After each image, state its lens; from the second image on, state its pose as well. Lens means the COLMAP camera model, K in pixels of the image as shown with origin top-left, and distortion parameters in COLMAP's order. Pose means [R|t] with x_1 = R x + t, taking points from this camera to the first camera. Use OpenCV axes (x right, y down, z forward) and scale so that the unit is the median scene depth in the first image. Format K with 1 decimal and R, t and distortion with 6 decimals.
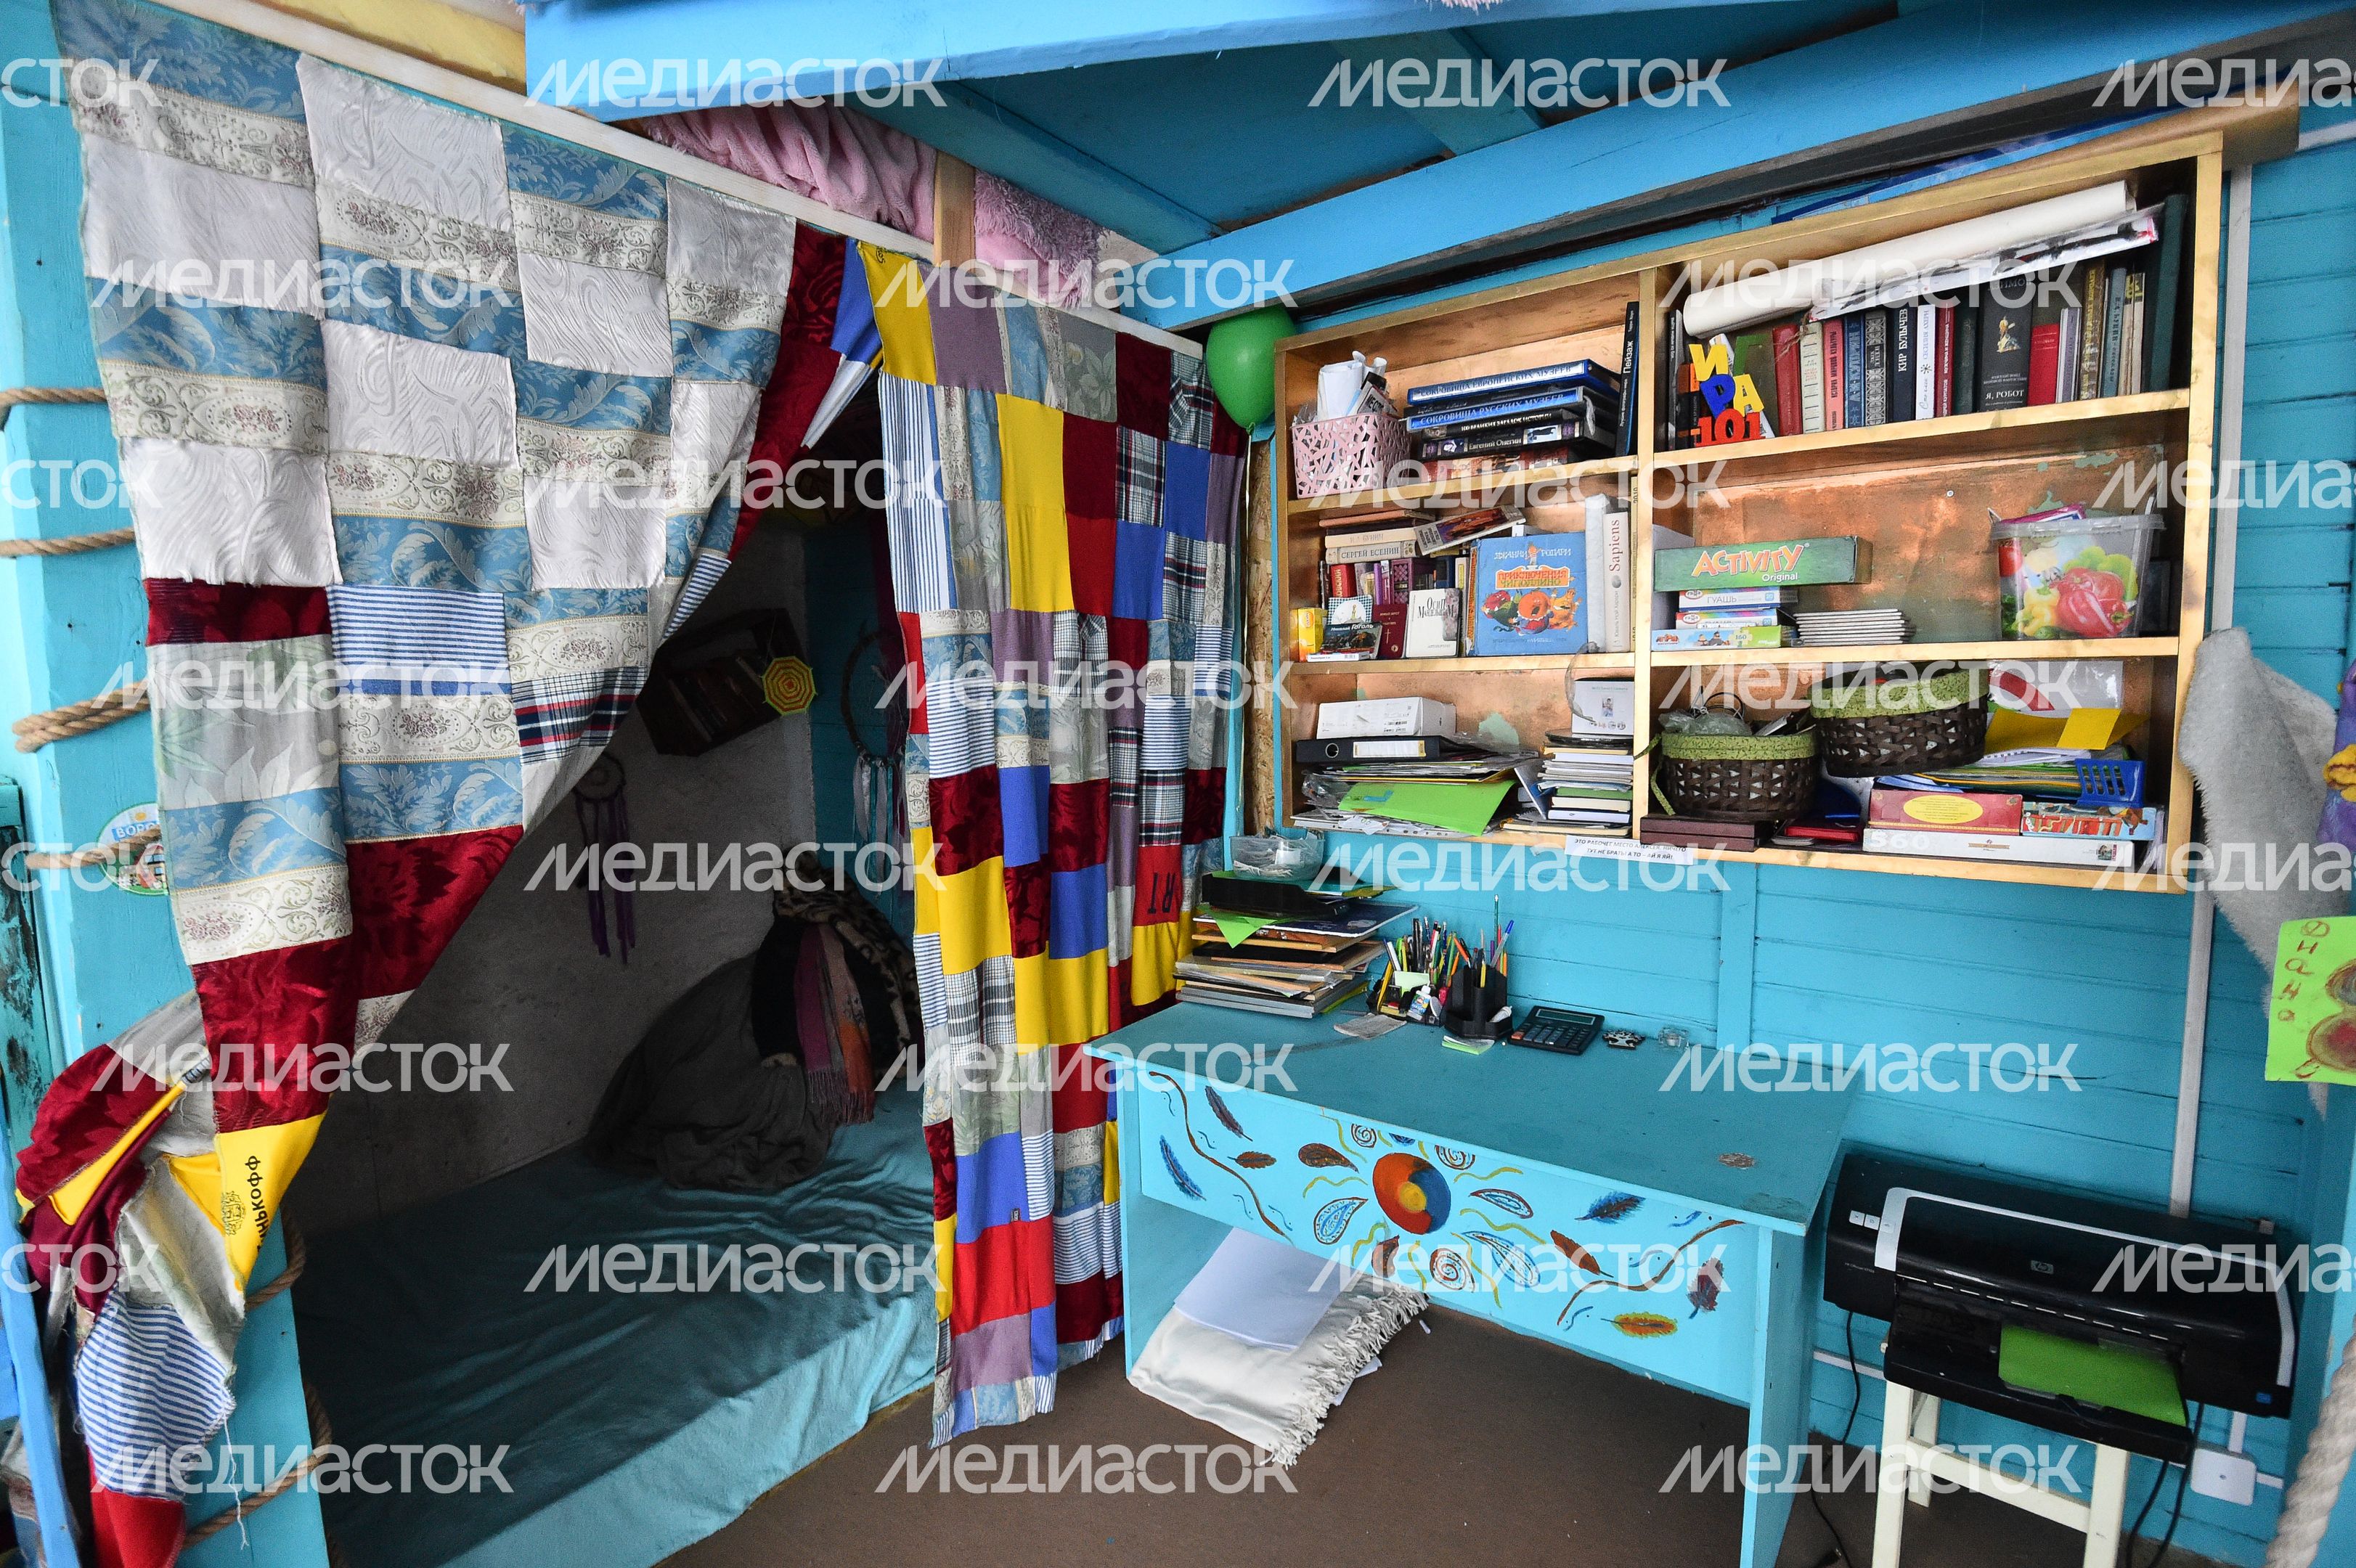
lens RADIAL K [[1114.6, 0, 1178.0], [0, 1114.6, 784.0], [0, 0, 1]] dist [-0.020771, -0.008890]
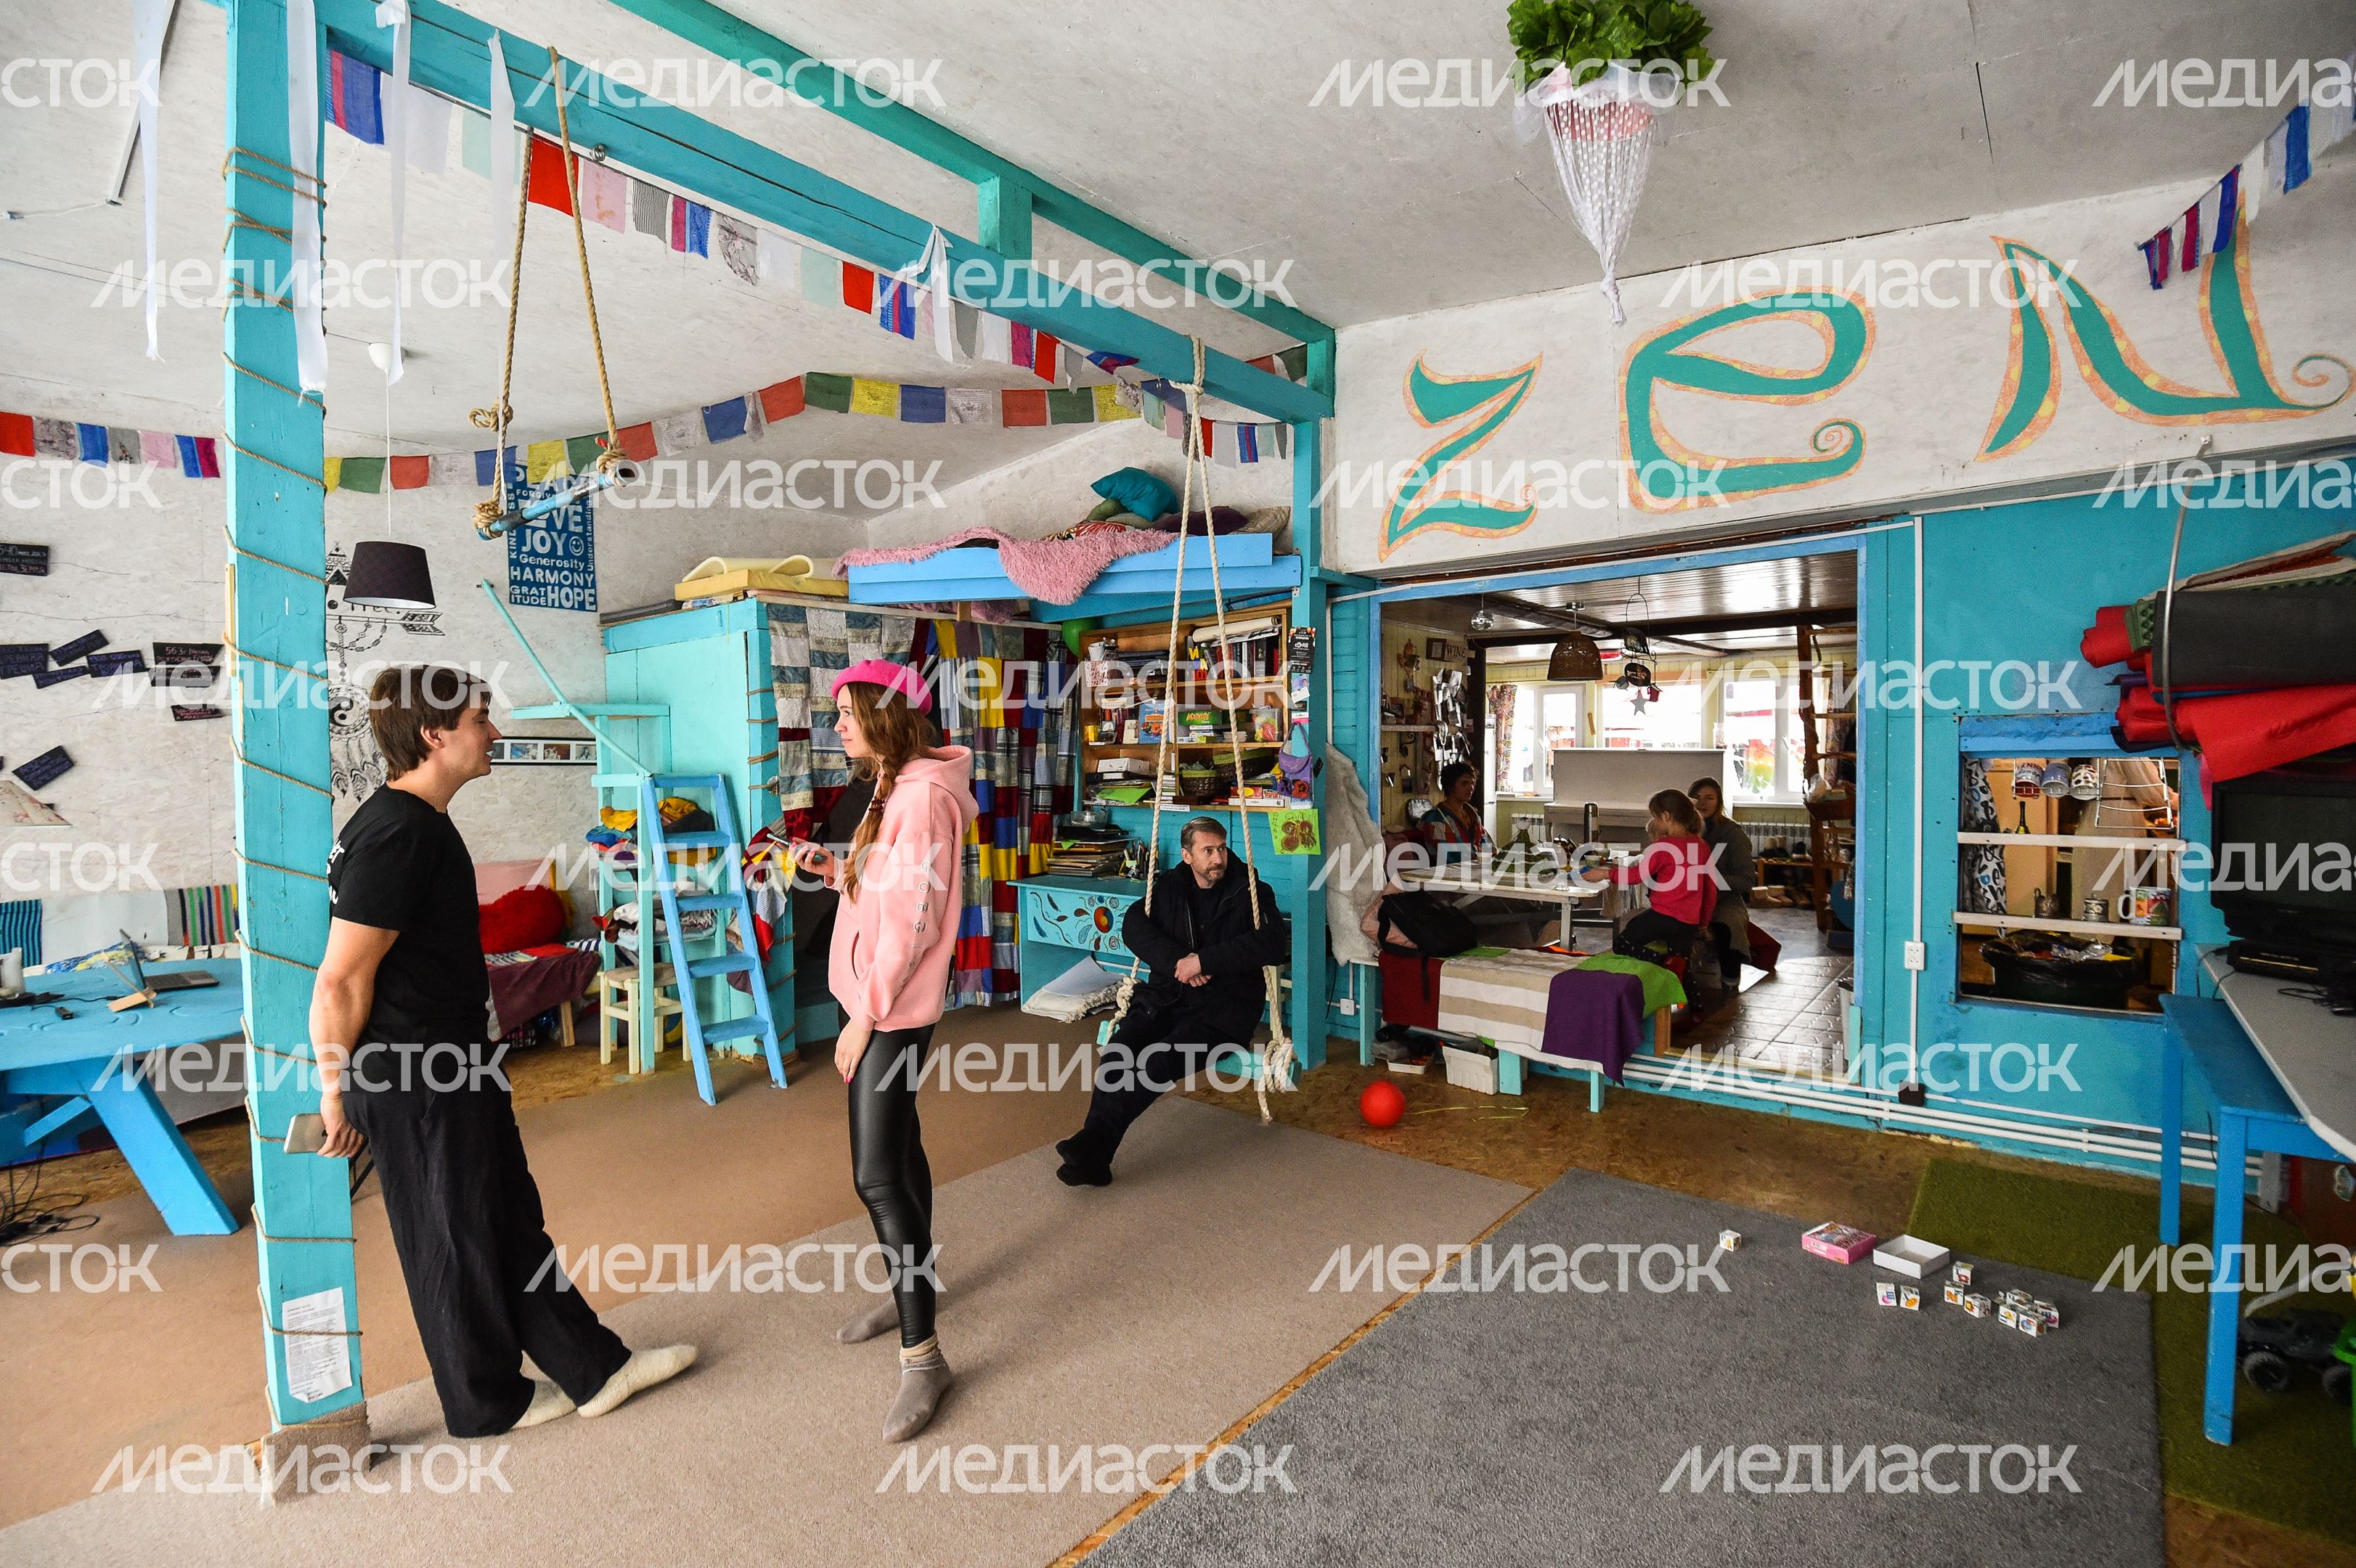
lens RADIAL K [[1100.2, 0, 1178.0], [0, 1100.2, 784.0], [0, 0, 1]] dist [-0.000549, -0.000093]
pose [[0.998159, 0.011804, -0.059488, 0.648478], [-0.015357, 0.998103, -0.059616, 0.191545], [0.058672, 0.060420, 0.996447, -2.224589]]
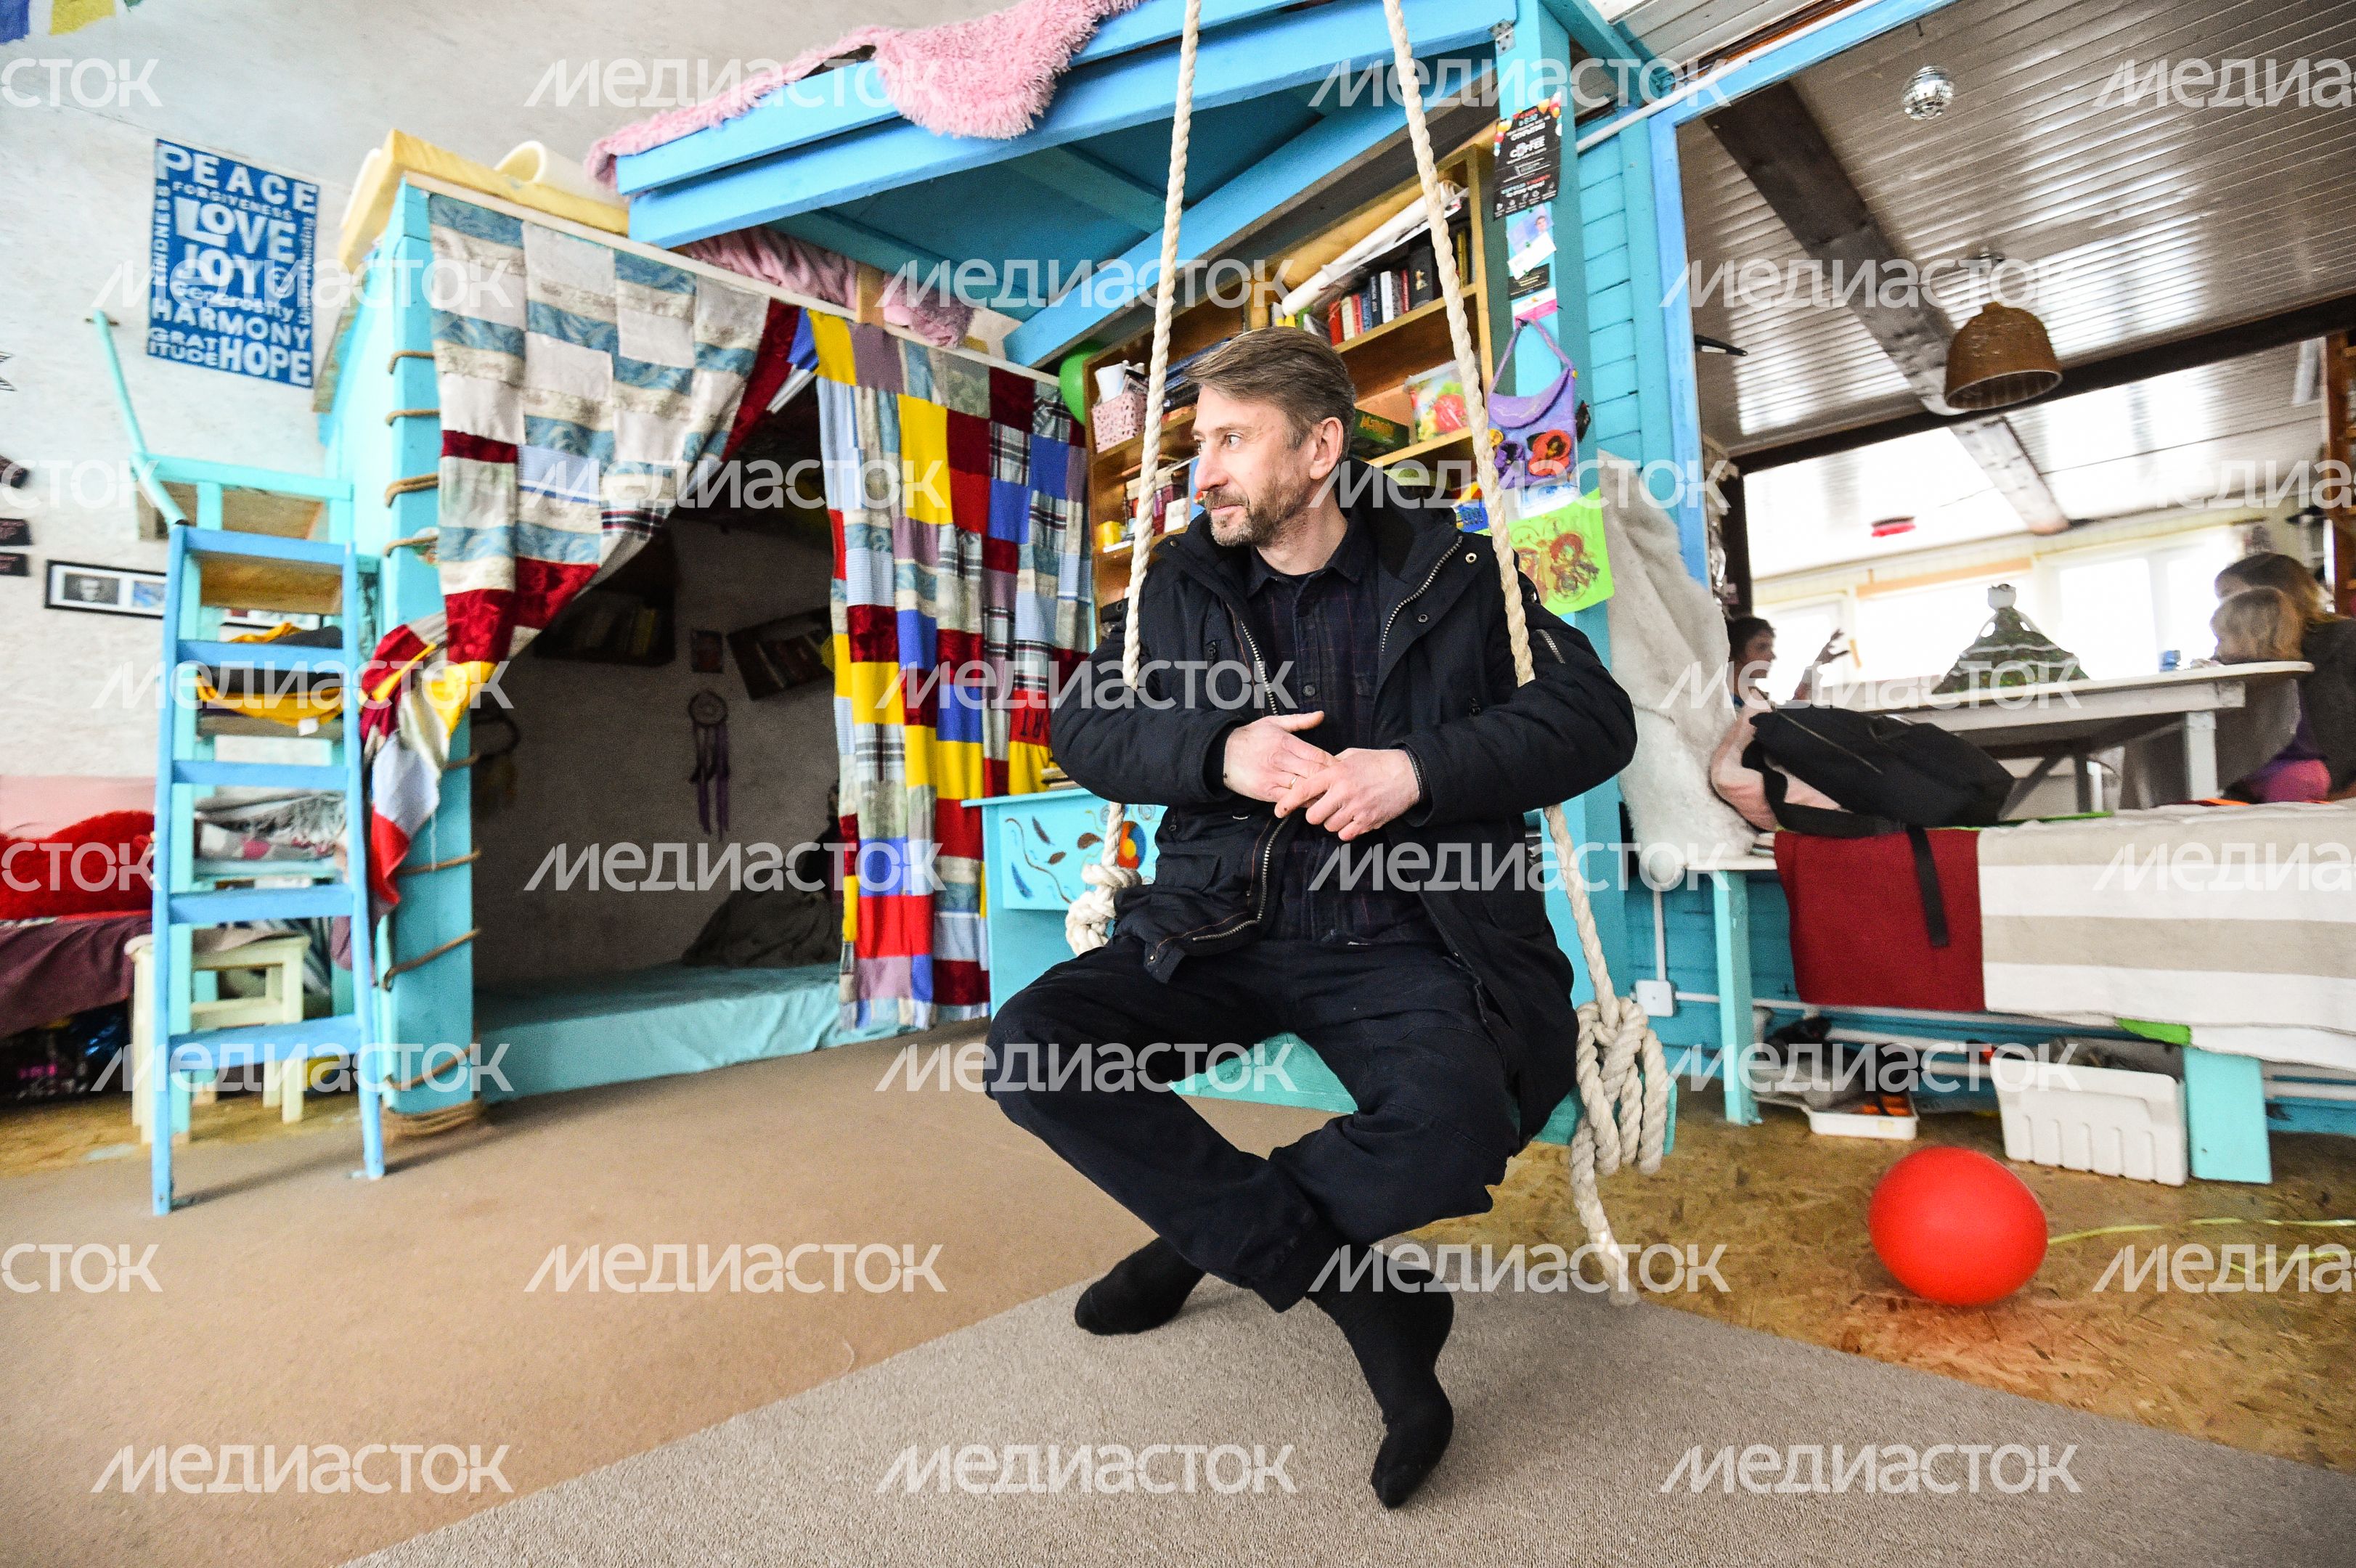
lens RADIAL K [[1075.7, 0, 1178.0], [0, 1075.7, 784.0], [0, 0, 1]] dist [-0.037256, -0.000274]
pose [[0.988233, -0.032985, -0.149354, 0.555199], [0.011289, 0.989536, -0.143843, 0.549909], [0.152536, 0.140464, 0.978265, -0.520028]]
